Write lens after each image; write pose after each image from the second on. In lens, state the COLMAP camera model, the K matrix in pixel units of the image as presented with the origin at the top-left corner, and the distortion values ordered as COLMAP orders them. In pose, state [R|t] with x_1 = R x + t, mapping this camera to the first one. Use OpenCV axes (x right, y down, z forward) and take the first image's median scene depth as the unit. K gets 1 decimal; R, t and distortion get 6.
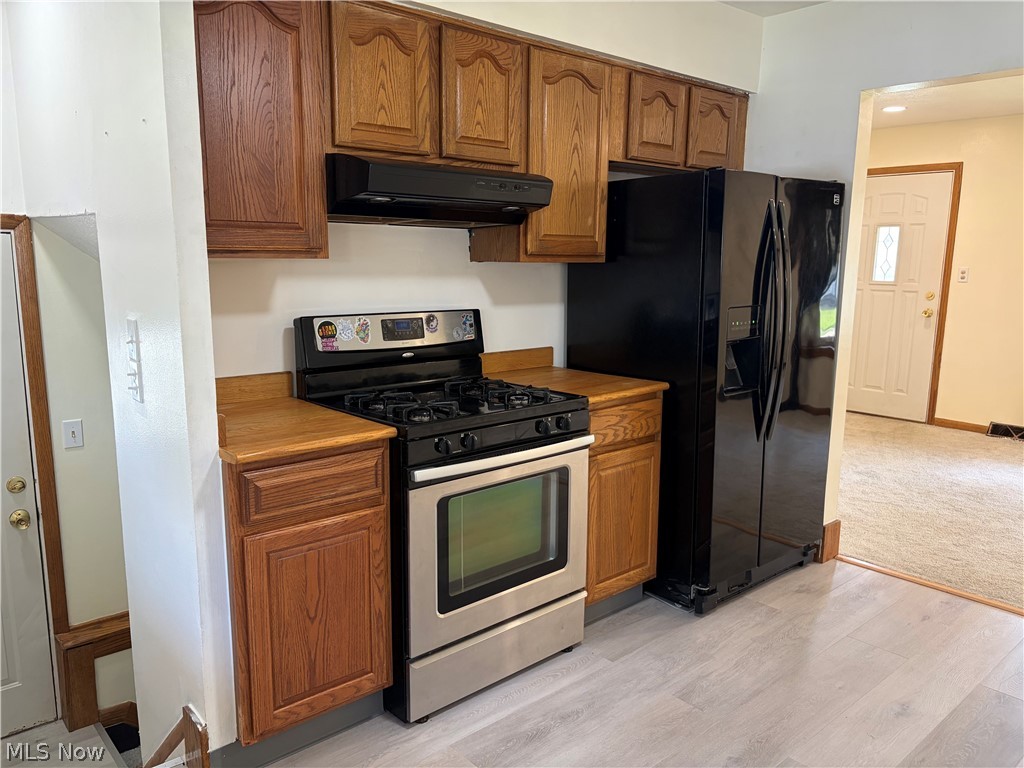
lens RADIAL K [[774.2, 0, 508.9], [0, 774.2, 393.6], [0, 0, 1]] dist [0.048304, -0.068475]
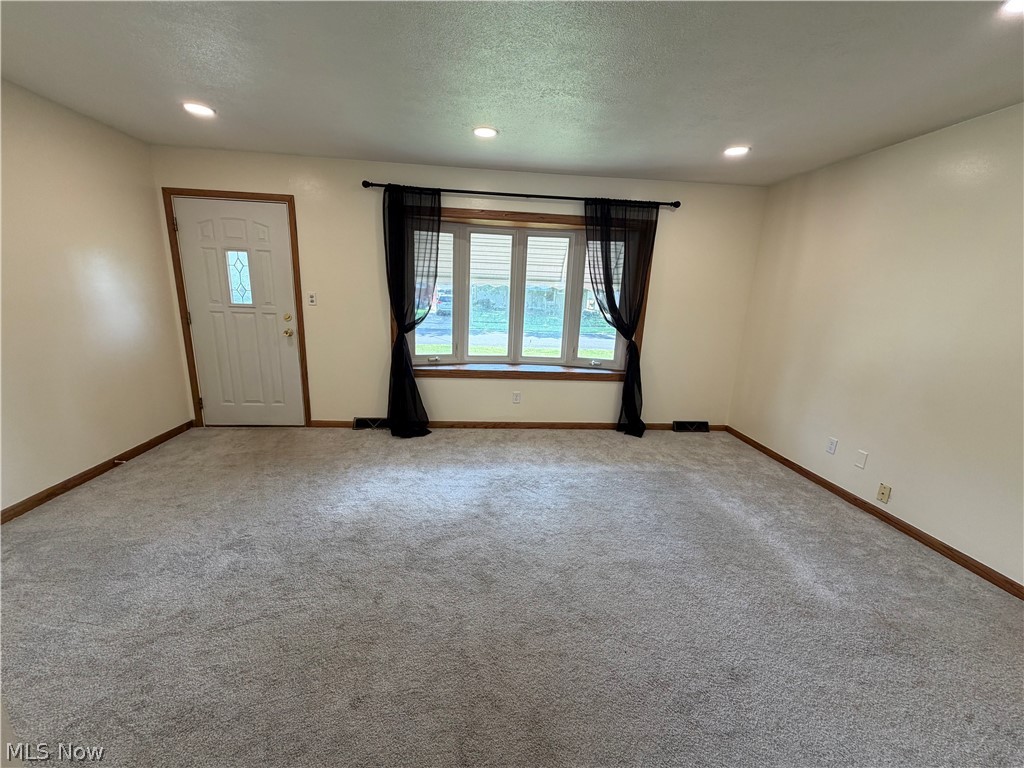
lens RADIAL K [[408.6, 0, 508.3], [0, 408.6, 384.4], [0, 0, 1]] dist [0.000440, 0.000072]
pose [[0.588740, -0.177596, 0.788571, 0.563836], [0.113004, 0.984068, 0.137257, -0.172322], [-0.800385, 0.008303, 0.599429, 0.903848]]
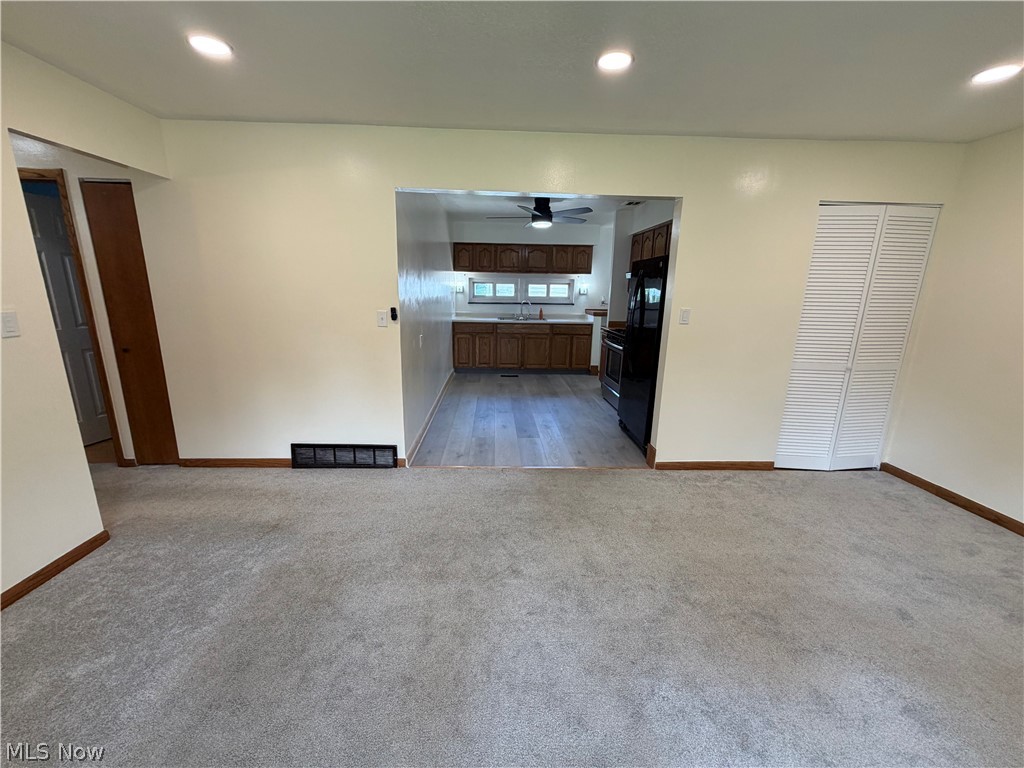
lens RADIAL K [[408.6, 0, 508.3], [0, 408.6, 384.4], [0, 0, 1]] dist [0.000440, 0.000072]
pose [[-0.633800, 0.158584, -0.757066, 1.675849], [-0.160508, 0.930488, 0.329285, -0.281745], [0.756661, 0.330216, -0.564289, 1.579501]]
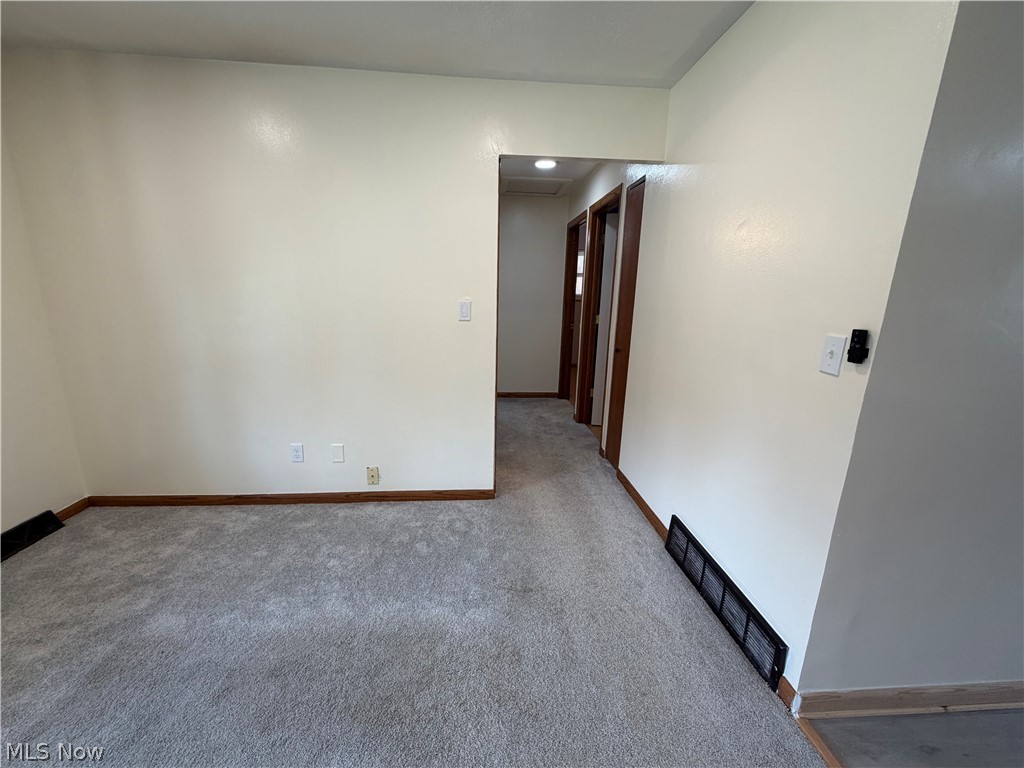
lens RADIAL K [[405.8, 0, 512.0], [0, 405.8, 384.0], [0, 0, 1]] dist [-0.005055, -0.000201]
pose [[-0.804091, -0.163140, 0.571685, 1.071914], [0.072468, 0.927544, 0.366619, -0.189519], [-0.590073, 0.336224, -0.734007, 1.195486]]
